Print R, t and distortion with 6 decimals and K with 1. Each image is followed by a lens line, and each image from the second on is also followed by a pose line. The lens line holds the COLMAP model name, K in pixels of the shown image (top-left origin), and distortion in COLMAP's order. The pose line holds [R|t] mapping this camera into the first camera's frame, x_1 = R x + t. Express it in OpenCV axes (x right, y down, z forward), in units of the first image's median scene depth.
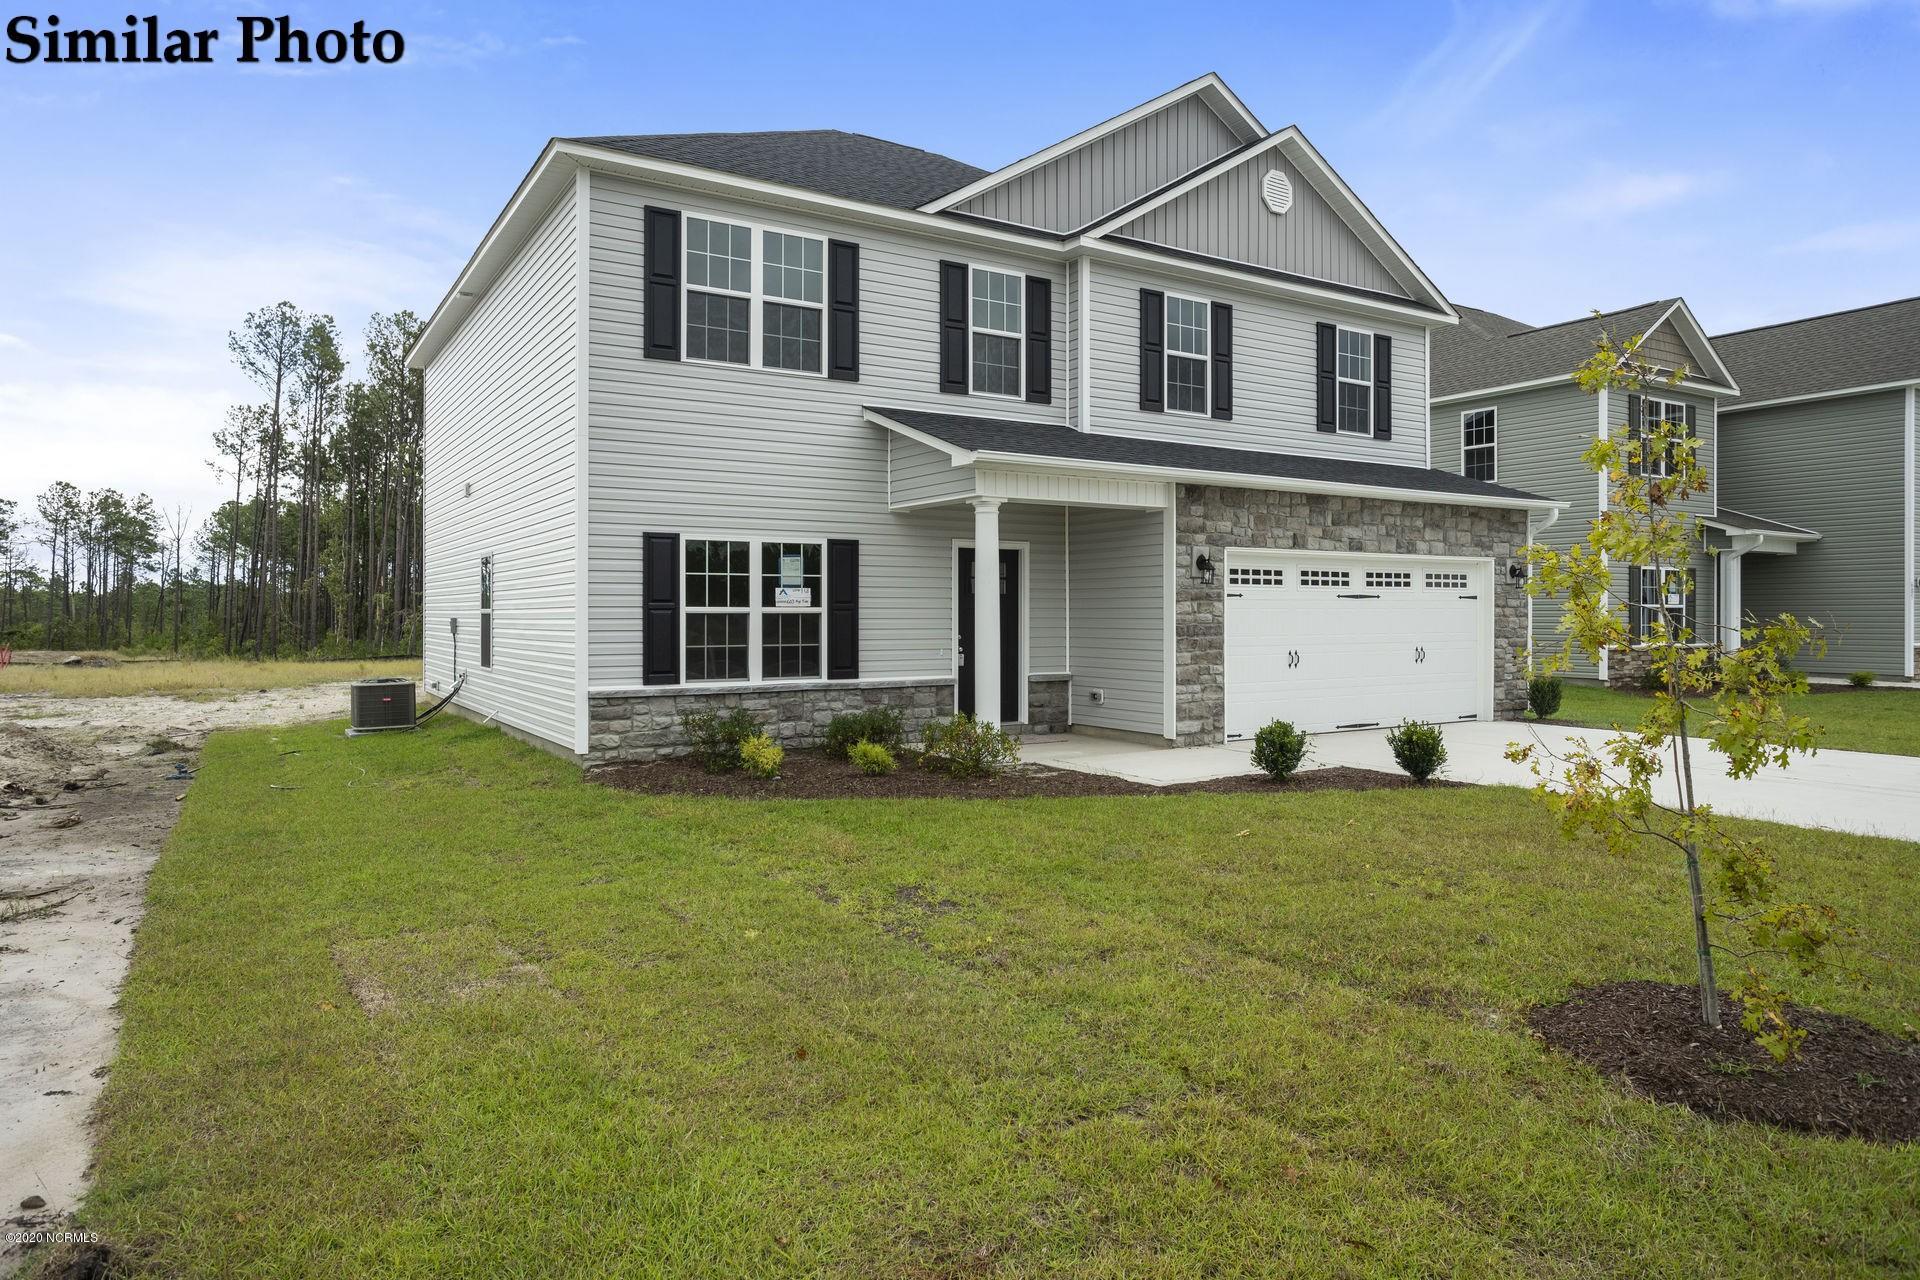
lens RADIAL K [[1166.2, 0, 964.7], [0, 1166.2, 628.5], [0, 0, 1]] dist [-0.004771, -0.000305]
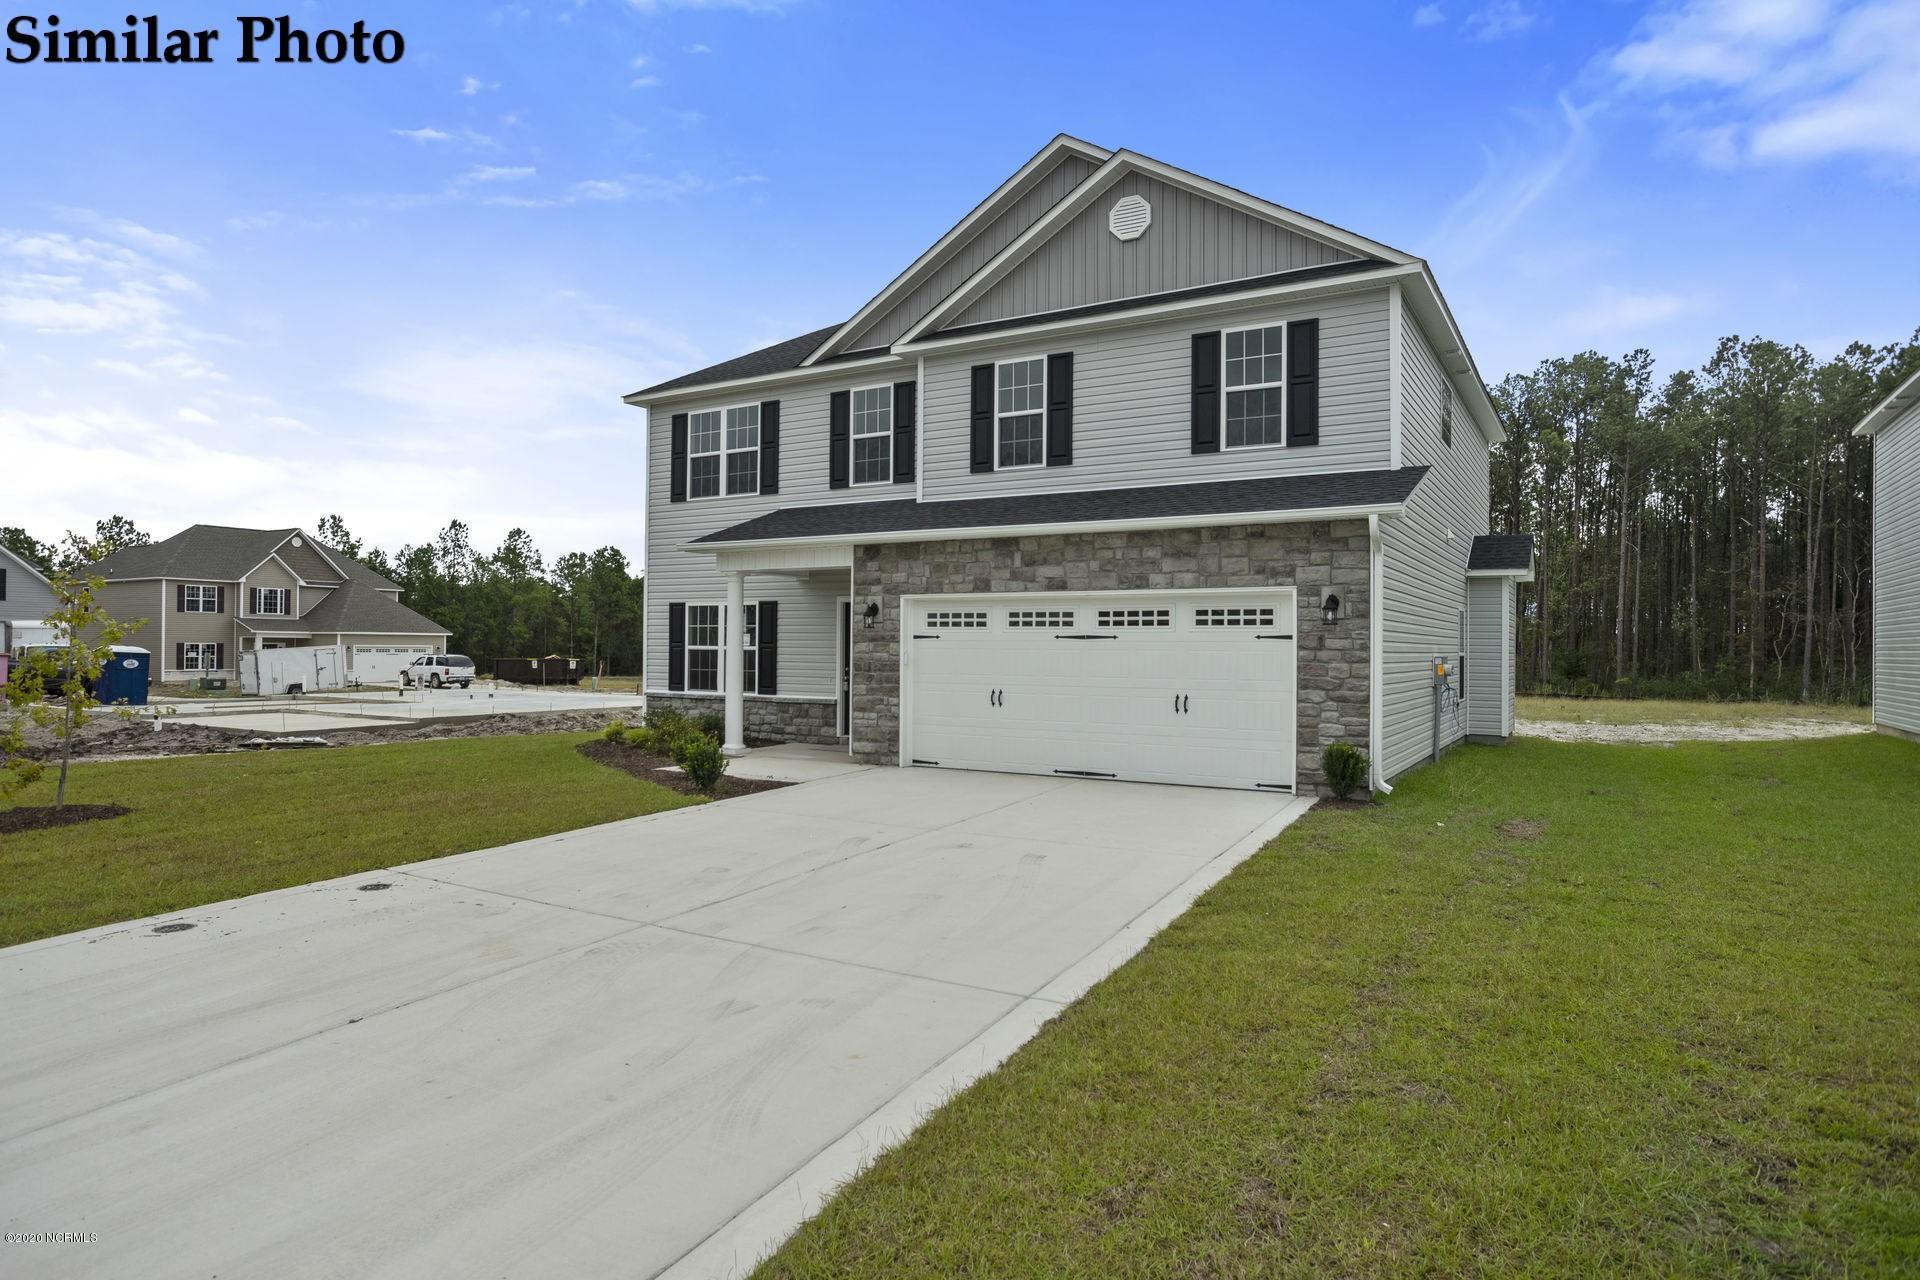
lens RADIAL K [[1065.8, 0, 997.4], [0, 1065.8, 645.0], [0, 0, 1]] dist [0.028753, 0.003047]
pose [[0.481527, 0.002183, -0.876428, 1.191438], [-0.019087, 0.999786, -0.007996, -0.014016], [0.876223, 0.020579, 0.481466, 0.580290]]
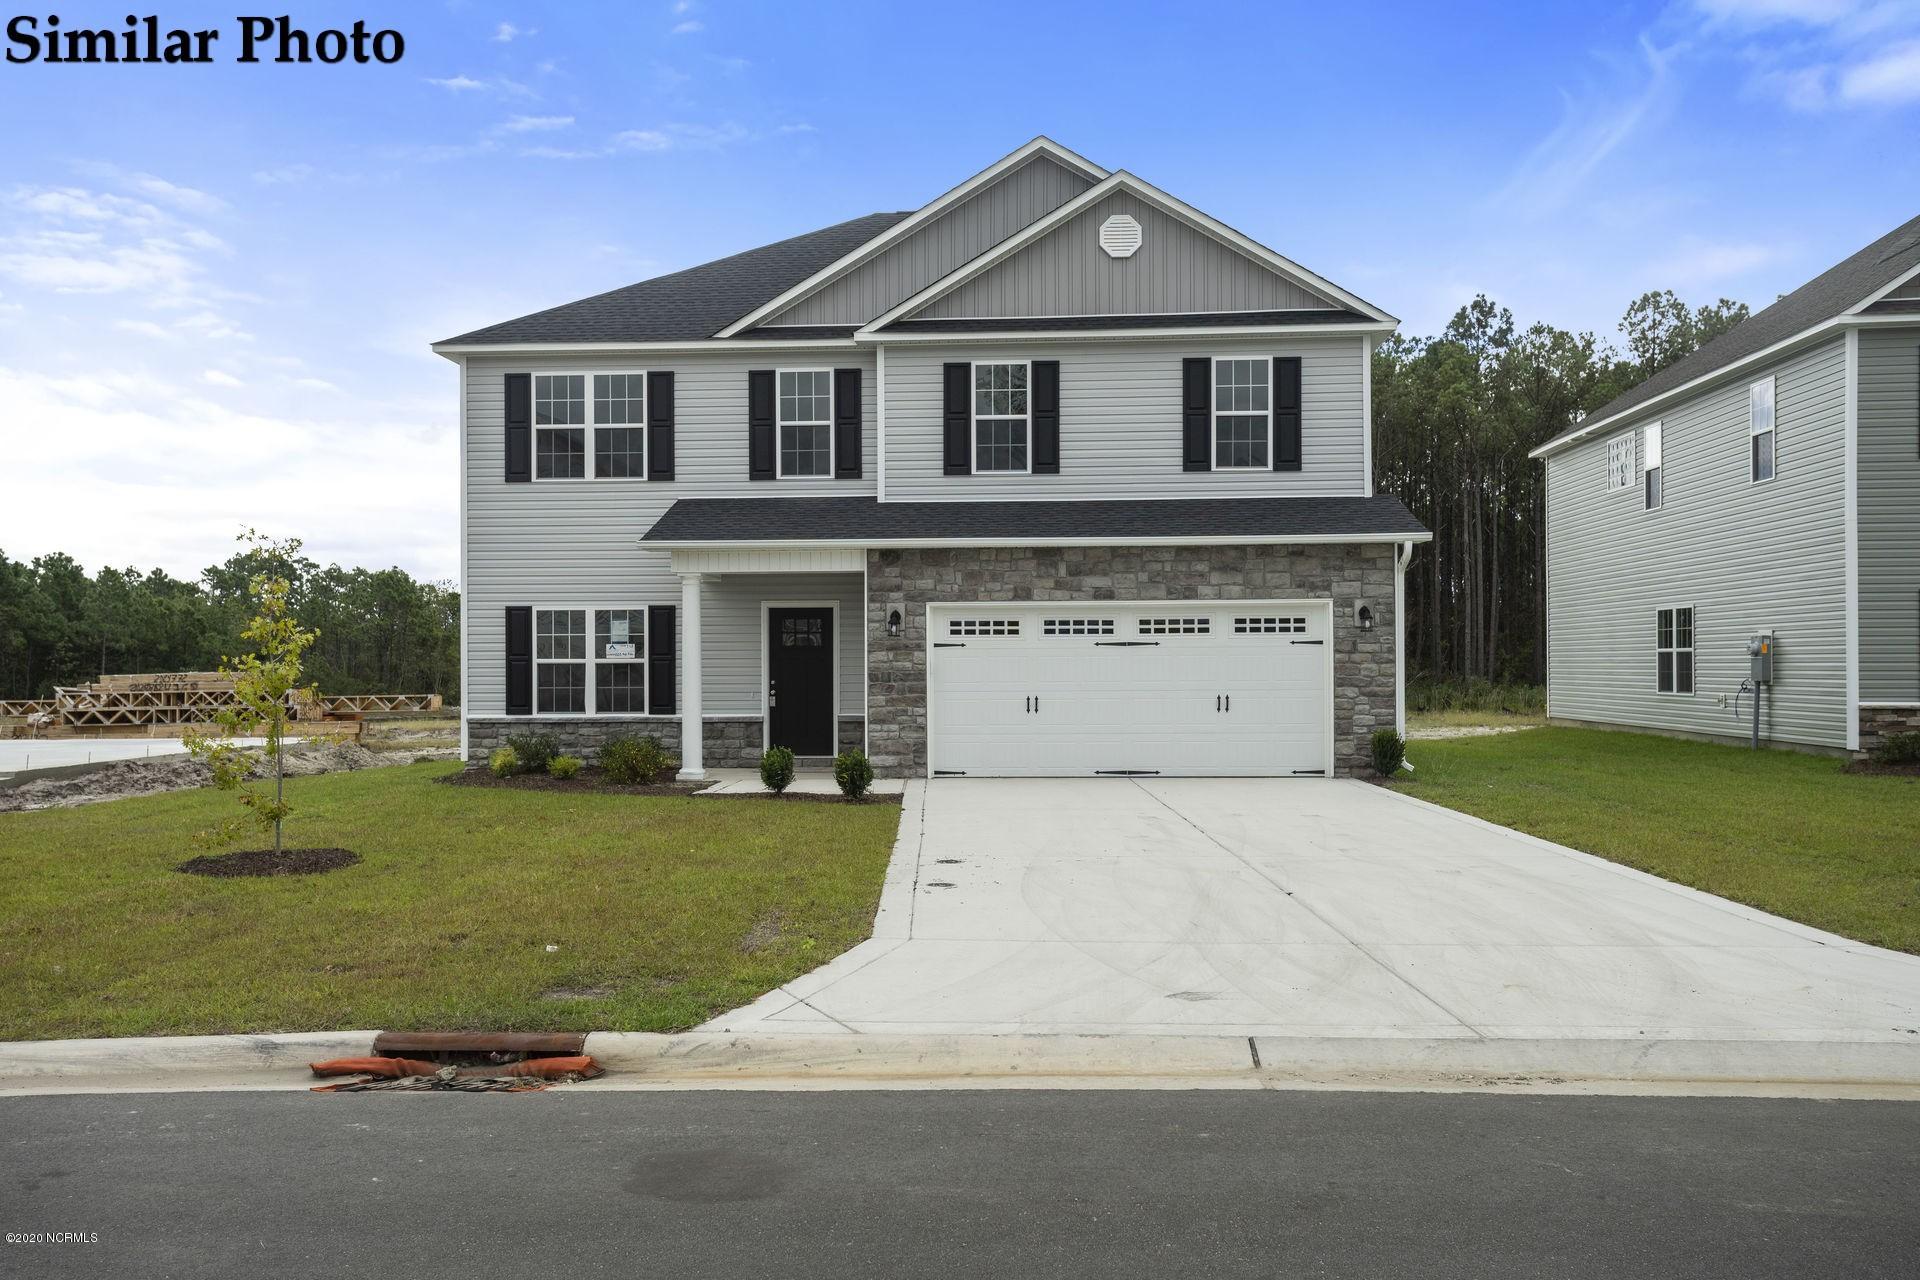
lens RADIAL K [[1633.5, 0, 968.9], [0, 1633.5, 672.9], [0, 0, 1]] dist [0.085494, -0.041043]
pose [[0.812389, -0.001198, -0.583114, 1.175119], [-0.002896, 0.999977, -0.006089, 0.007394], [0.583108, 0.006635, 0.812368, -0.253490]]
